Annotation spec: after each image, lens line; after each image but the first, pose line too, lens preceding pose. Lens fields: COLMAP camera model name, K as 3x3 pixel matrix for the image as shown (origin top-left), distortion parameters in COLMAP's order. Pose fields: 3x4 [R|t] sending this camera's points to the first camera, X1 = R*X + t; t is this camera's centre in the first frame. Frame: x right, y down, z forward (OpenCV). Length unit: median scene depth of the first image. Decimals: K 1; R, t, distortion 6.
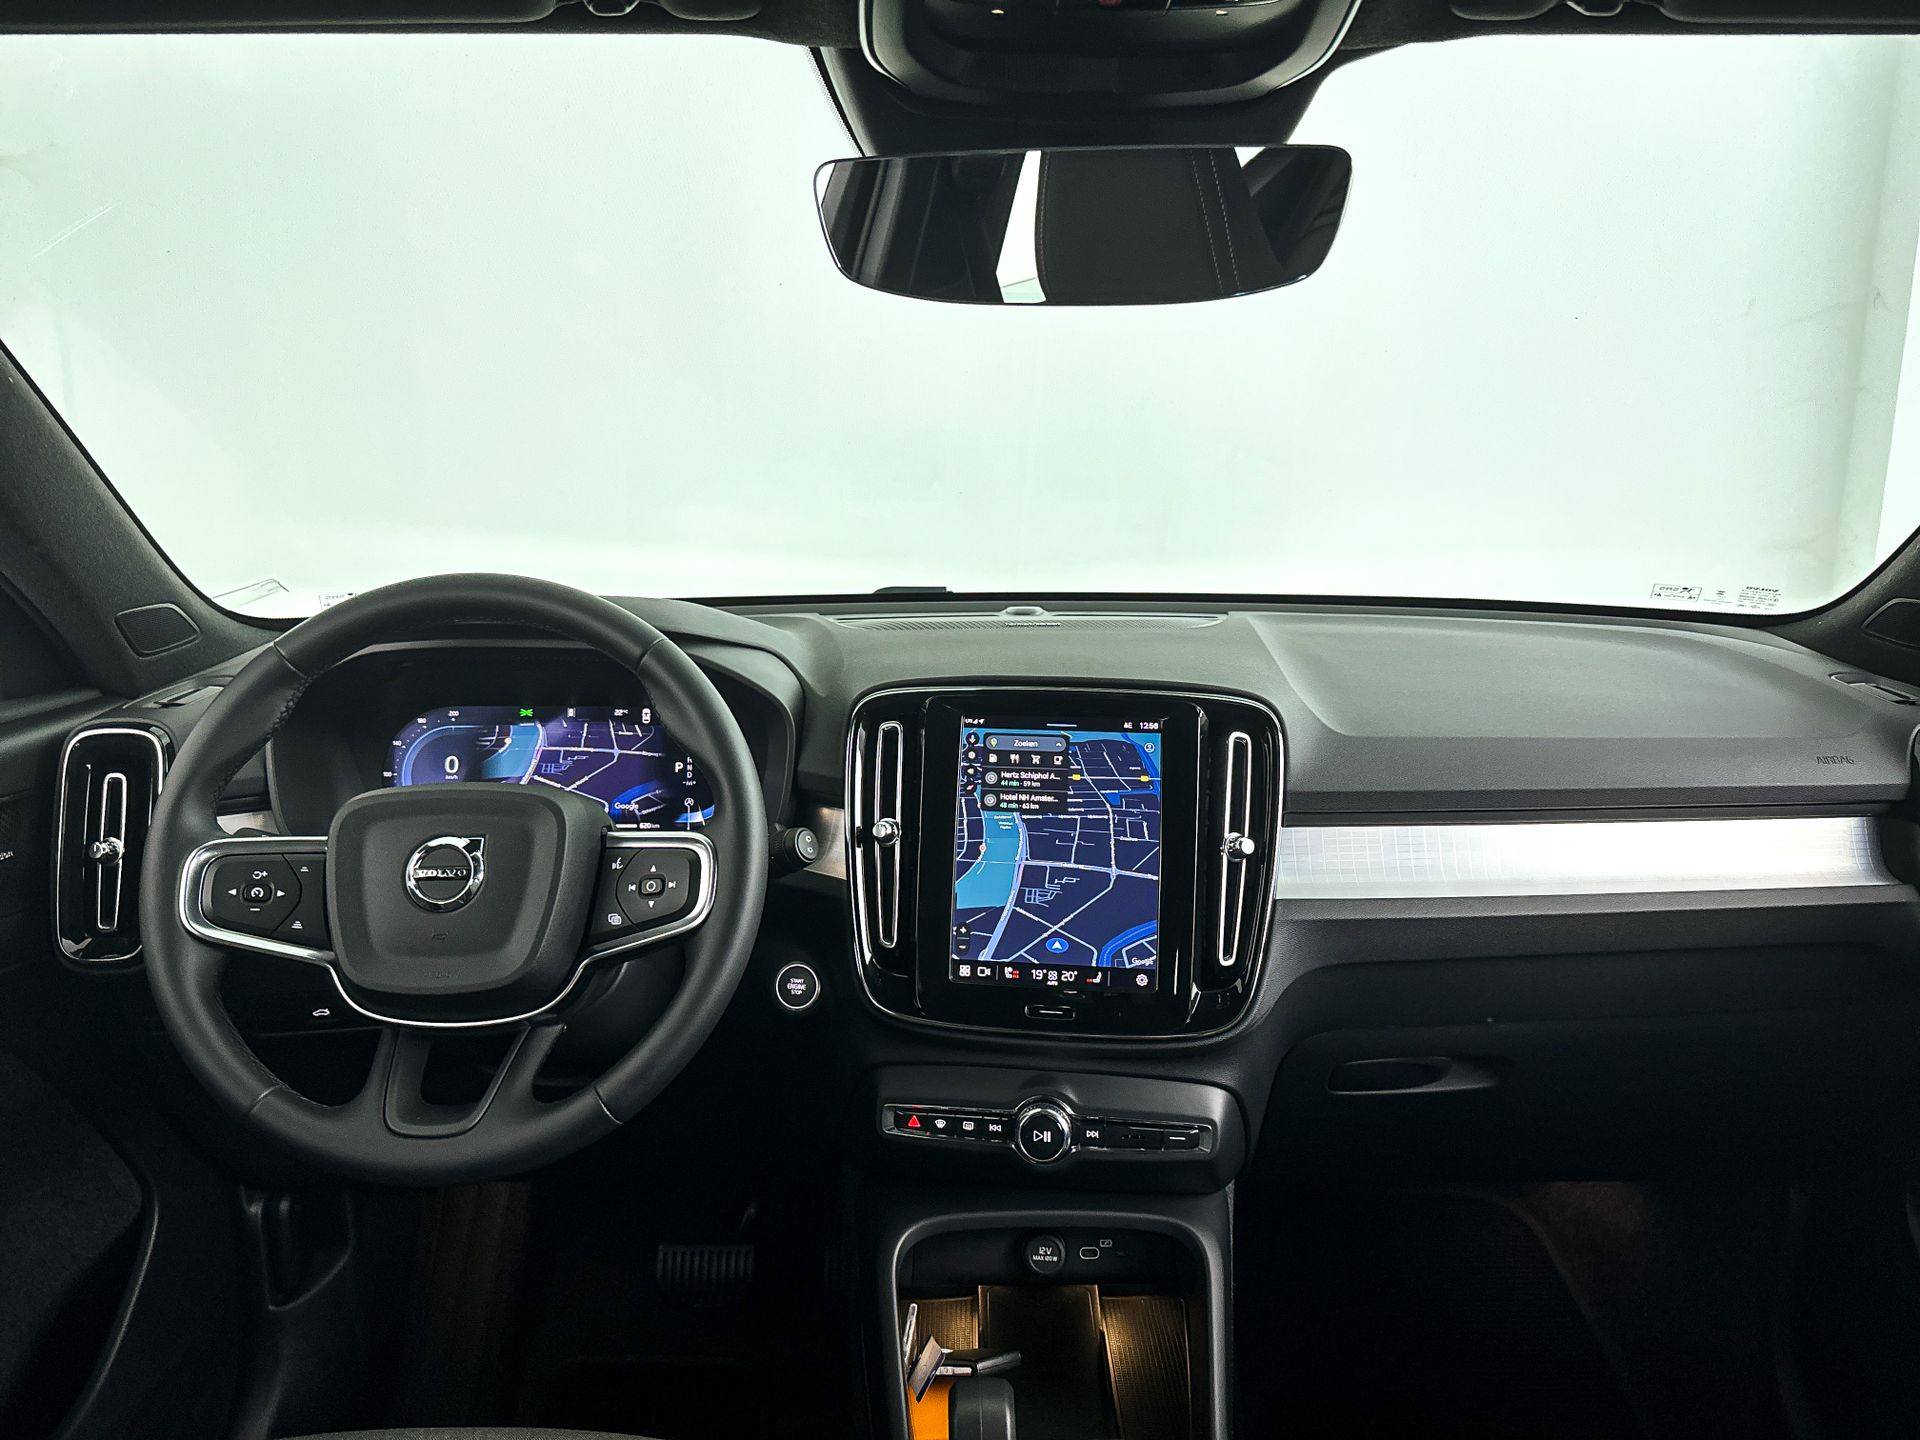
lens RADIAL K [[1371.2, 0, 987.8], [0, 1371.2, 721.3], [0, 0, 1]] dist [0.082699, -0.135874]
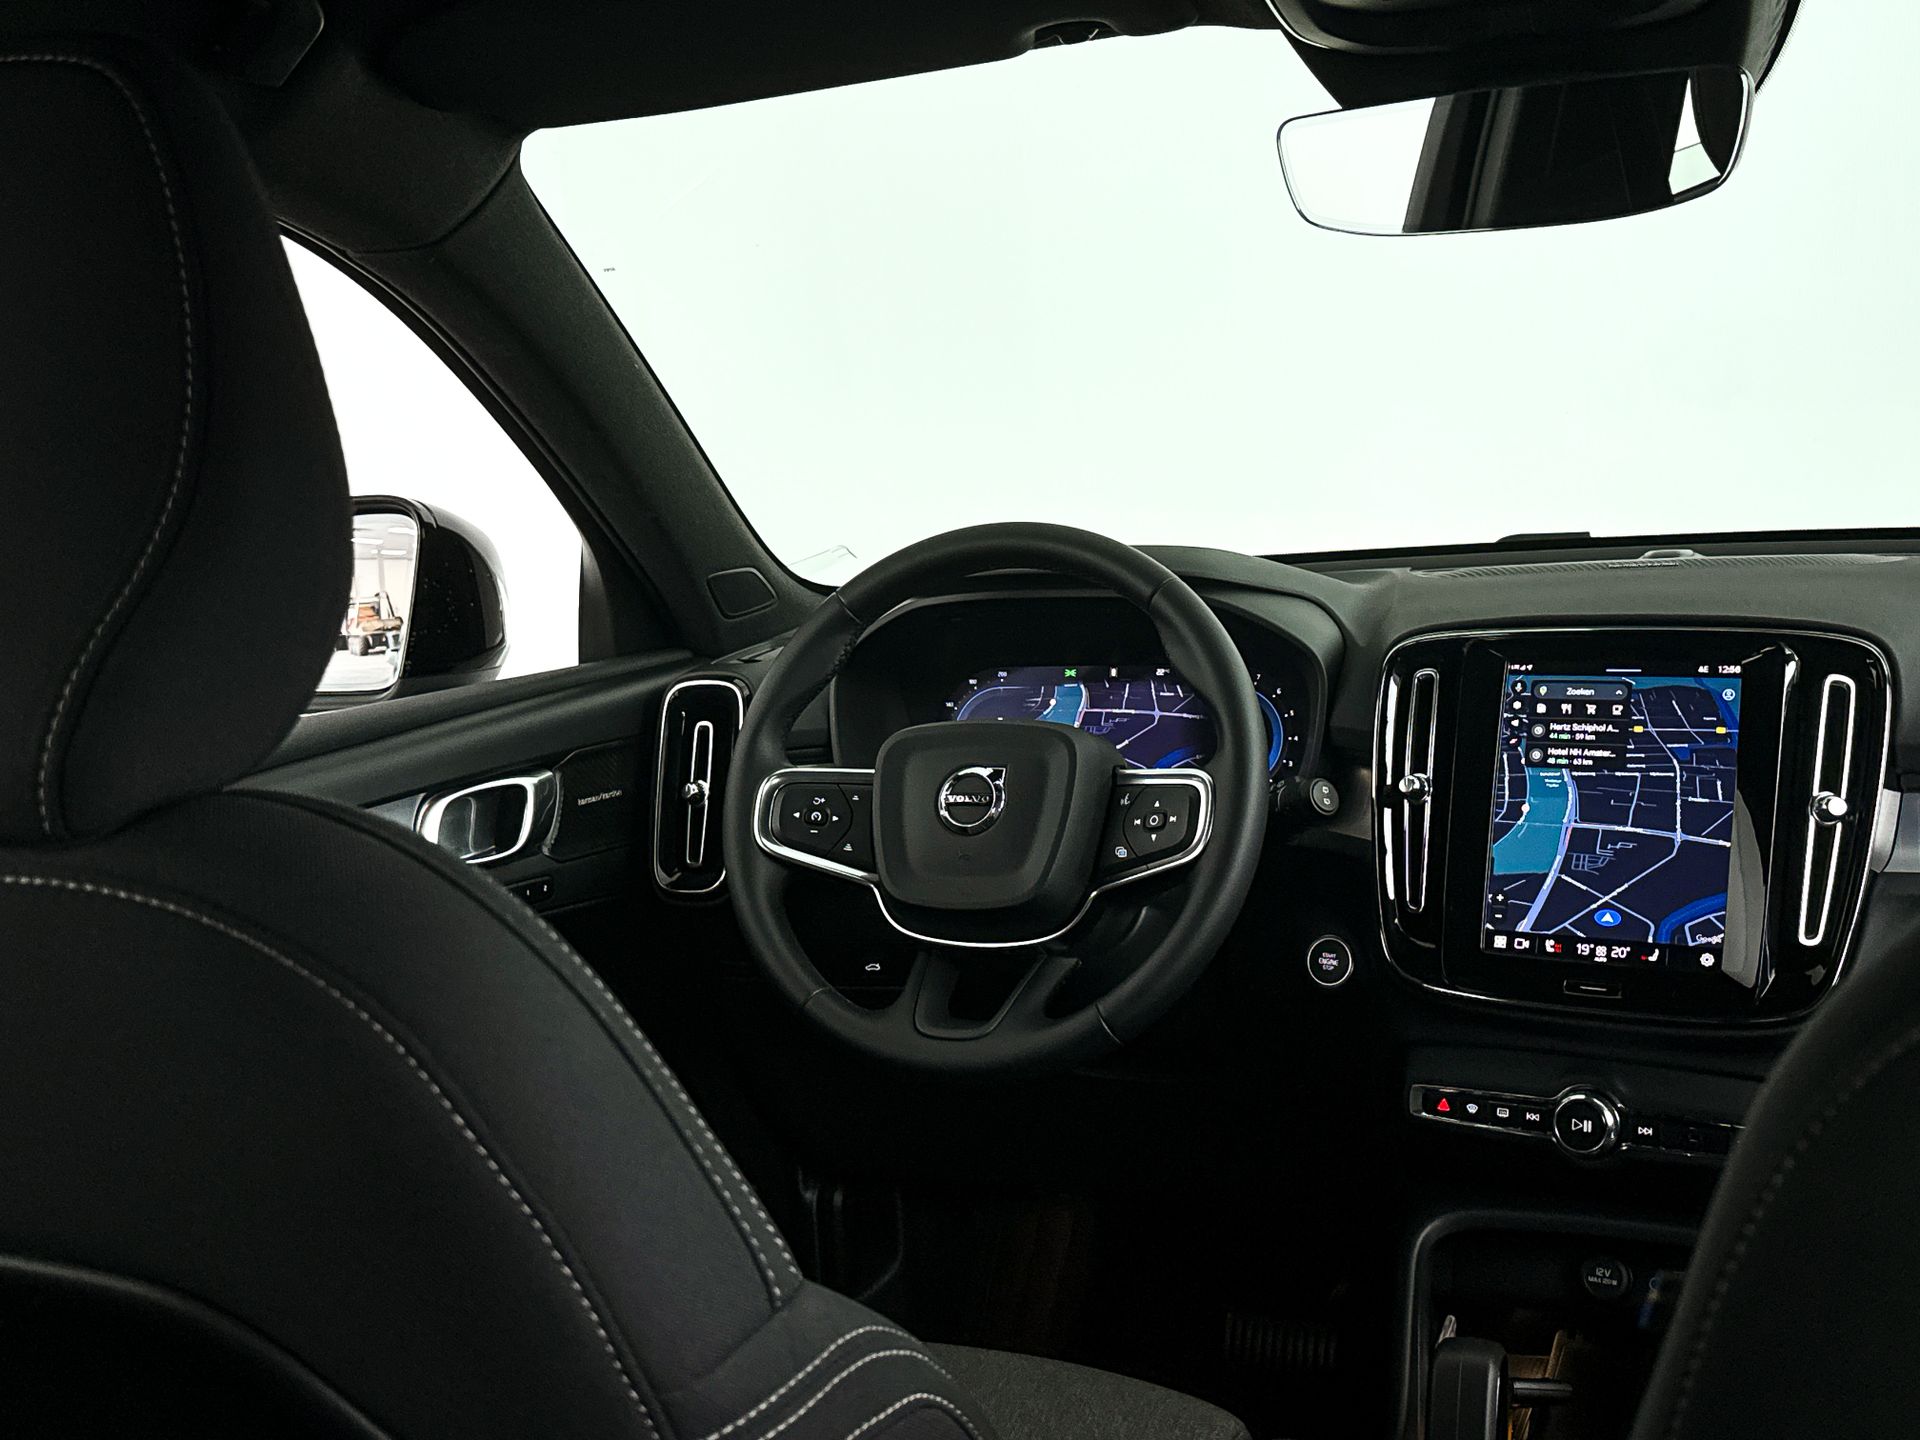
lens RADIAL K [[2201.0, 0, 960.0], [0, 2201.0, 720.0], [0, 0, 1]] dist [0.198685, -0.017173]
pose [[0.907247, 0.002972, -0.420588, 0.272875], [-0.020298, 0.999119, -0.036725, 0.096093], [0.420108, 0.041856, 0.906508, -0.471903]]
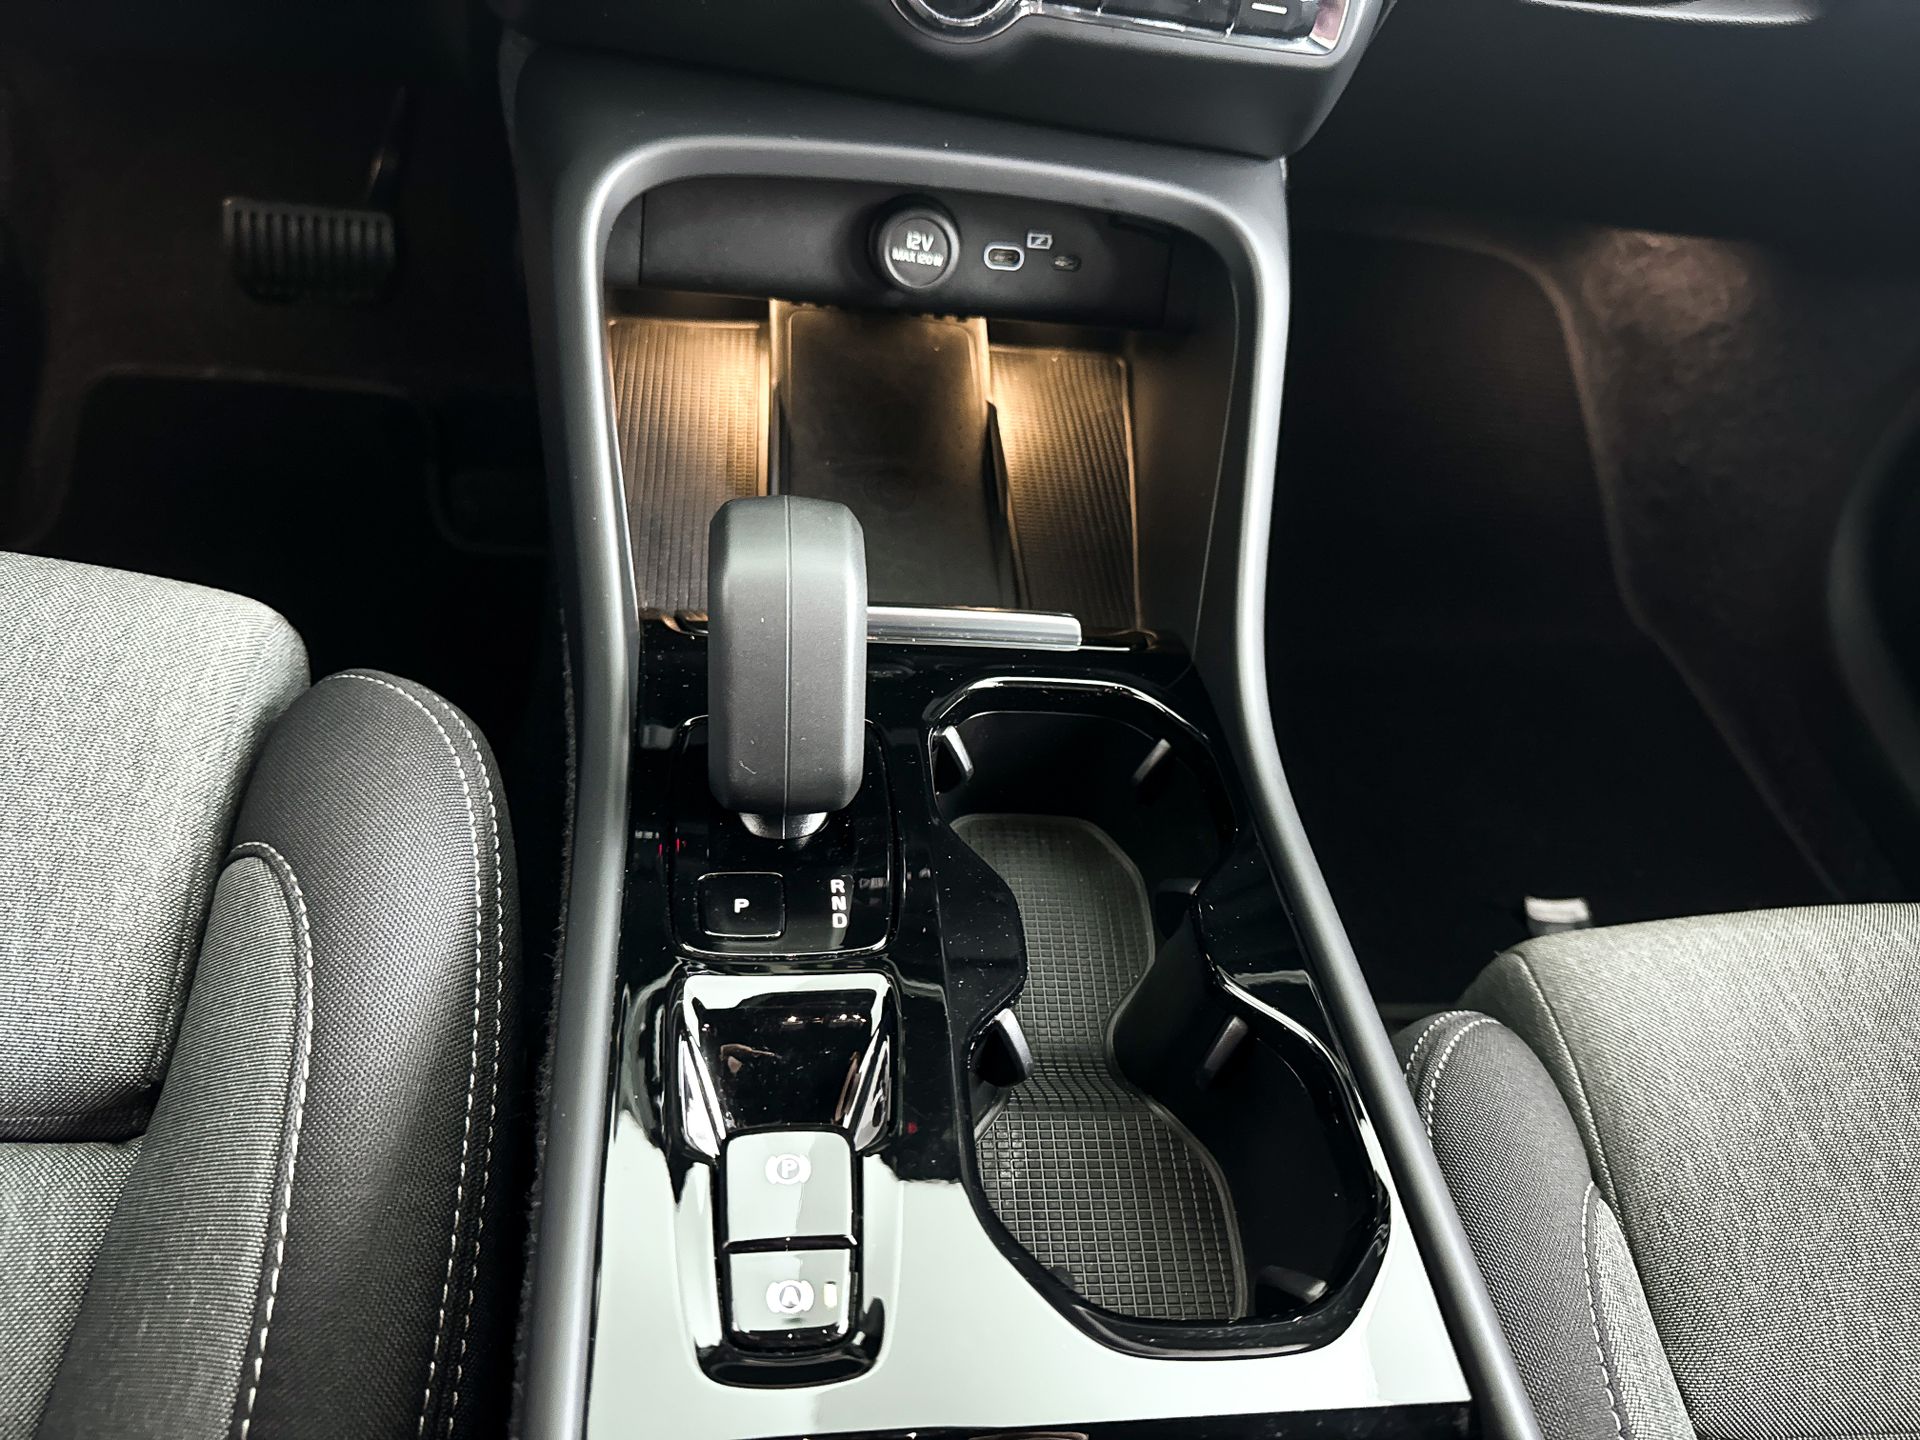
lens RADIAL K [[1453.5, 0, 960.0], [0, 1453.5, 720.0], [0, 0, 1]] dist [-0.002162, 0.004939]
pose [[0.987406, 0.049741, 0.150185, -0.012279], [-0.129681, 0.798228, 0.588230, 0.213071], [-0.090623, -0.600298, 0.794626, 0.489999]]
